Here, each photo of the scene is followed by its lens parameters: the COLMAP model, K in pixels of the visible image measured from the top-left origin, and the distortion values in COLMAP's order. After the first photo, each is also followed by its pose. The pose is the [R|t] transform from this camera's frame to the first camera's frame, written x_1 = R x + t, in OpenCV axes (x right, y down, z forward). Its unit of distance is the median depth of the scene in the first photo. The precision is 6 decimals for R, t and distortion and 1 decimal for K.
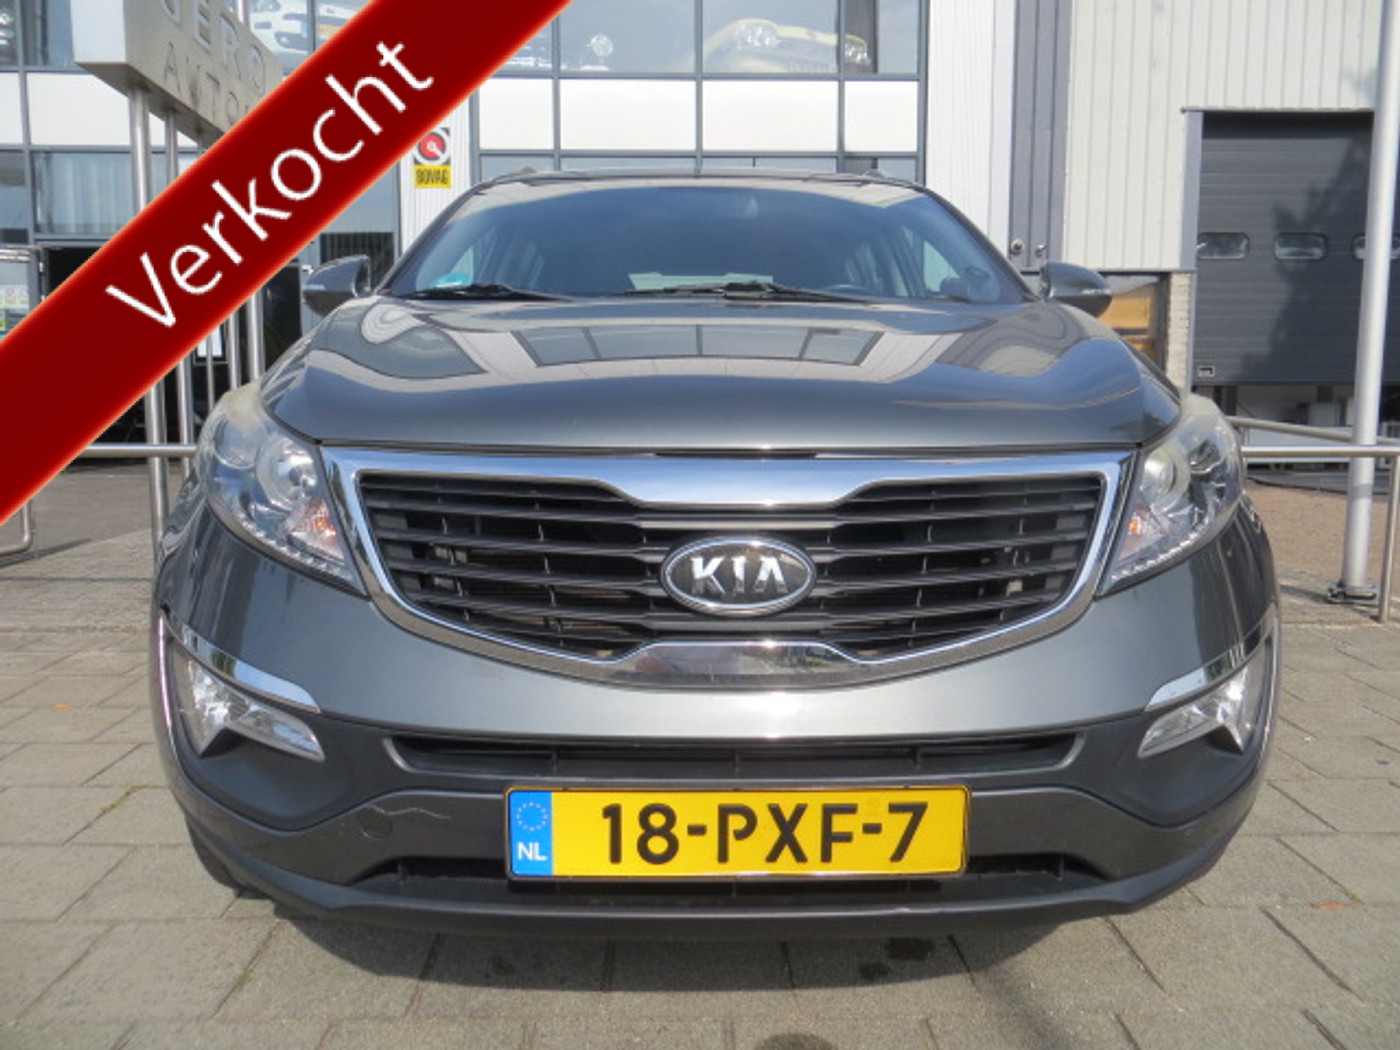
lens RADIAL K [[1040.6, 0, 703.2], [0, 1040.6, 518.0], [0, 0, 1]] dist [-0.000015, 0.003789]
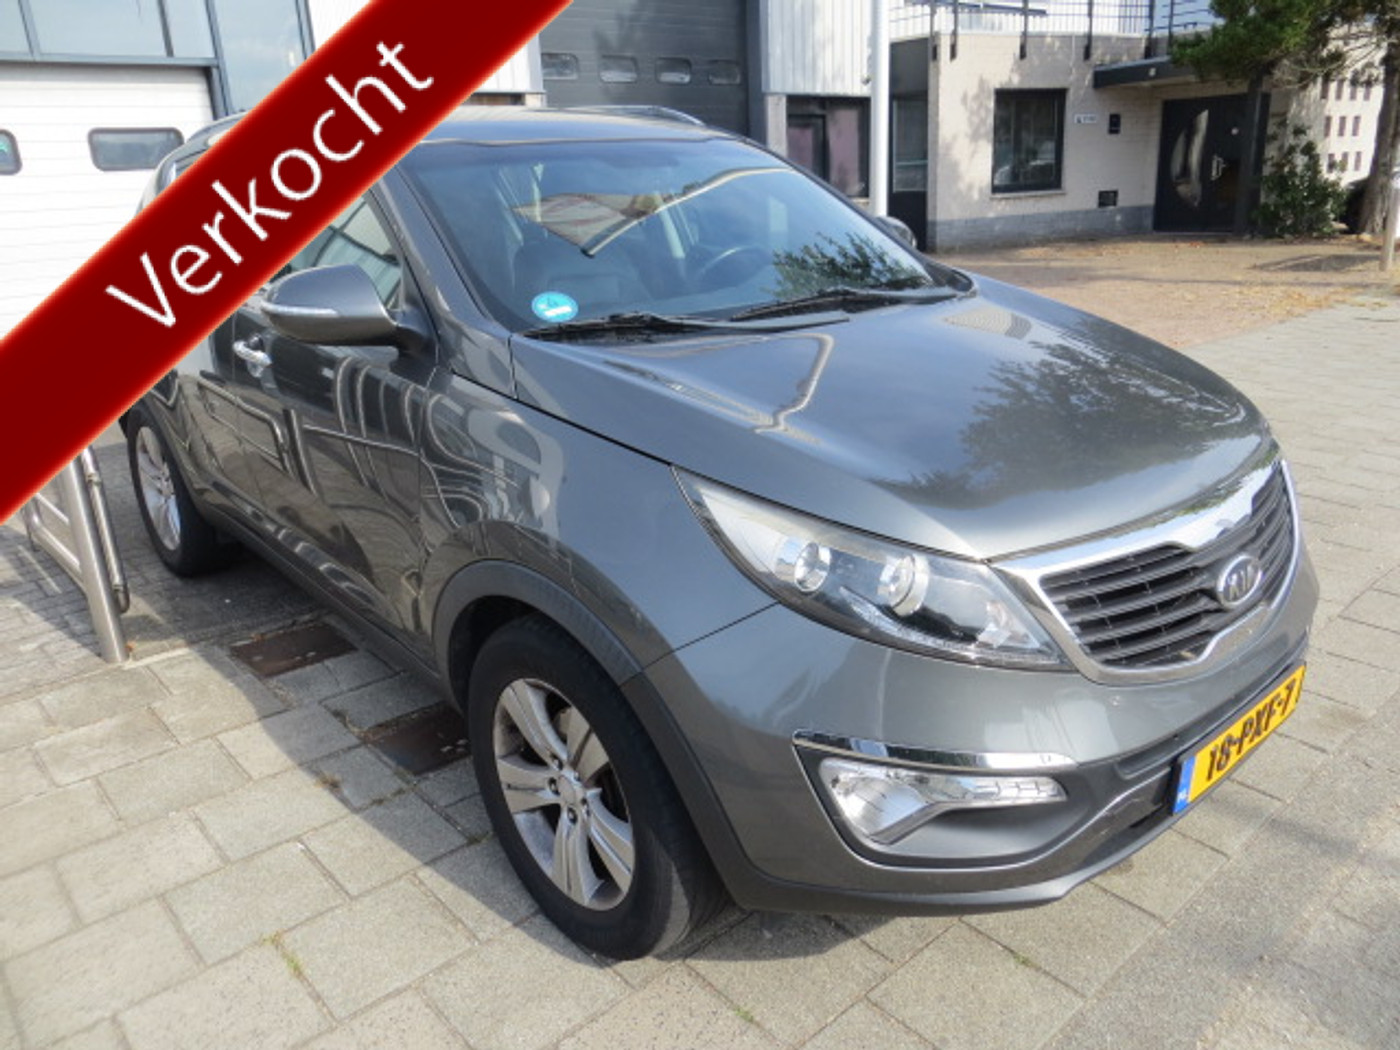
lens RADIAL K [[1040.6, 0, 703.2], [0, 1040.6, 518.0], [0, 0, 1]] dist [-0.000015, 0.003789]
pose [[0.767990, -0.239272, 0.594088, -0.706377], [0.120514, 0.965011, 0.232872, -0.234816], [-0.629021, -0.107248, 0.769955, 0.156695]]
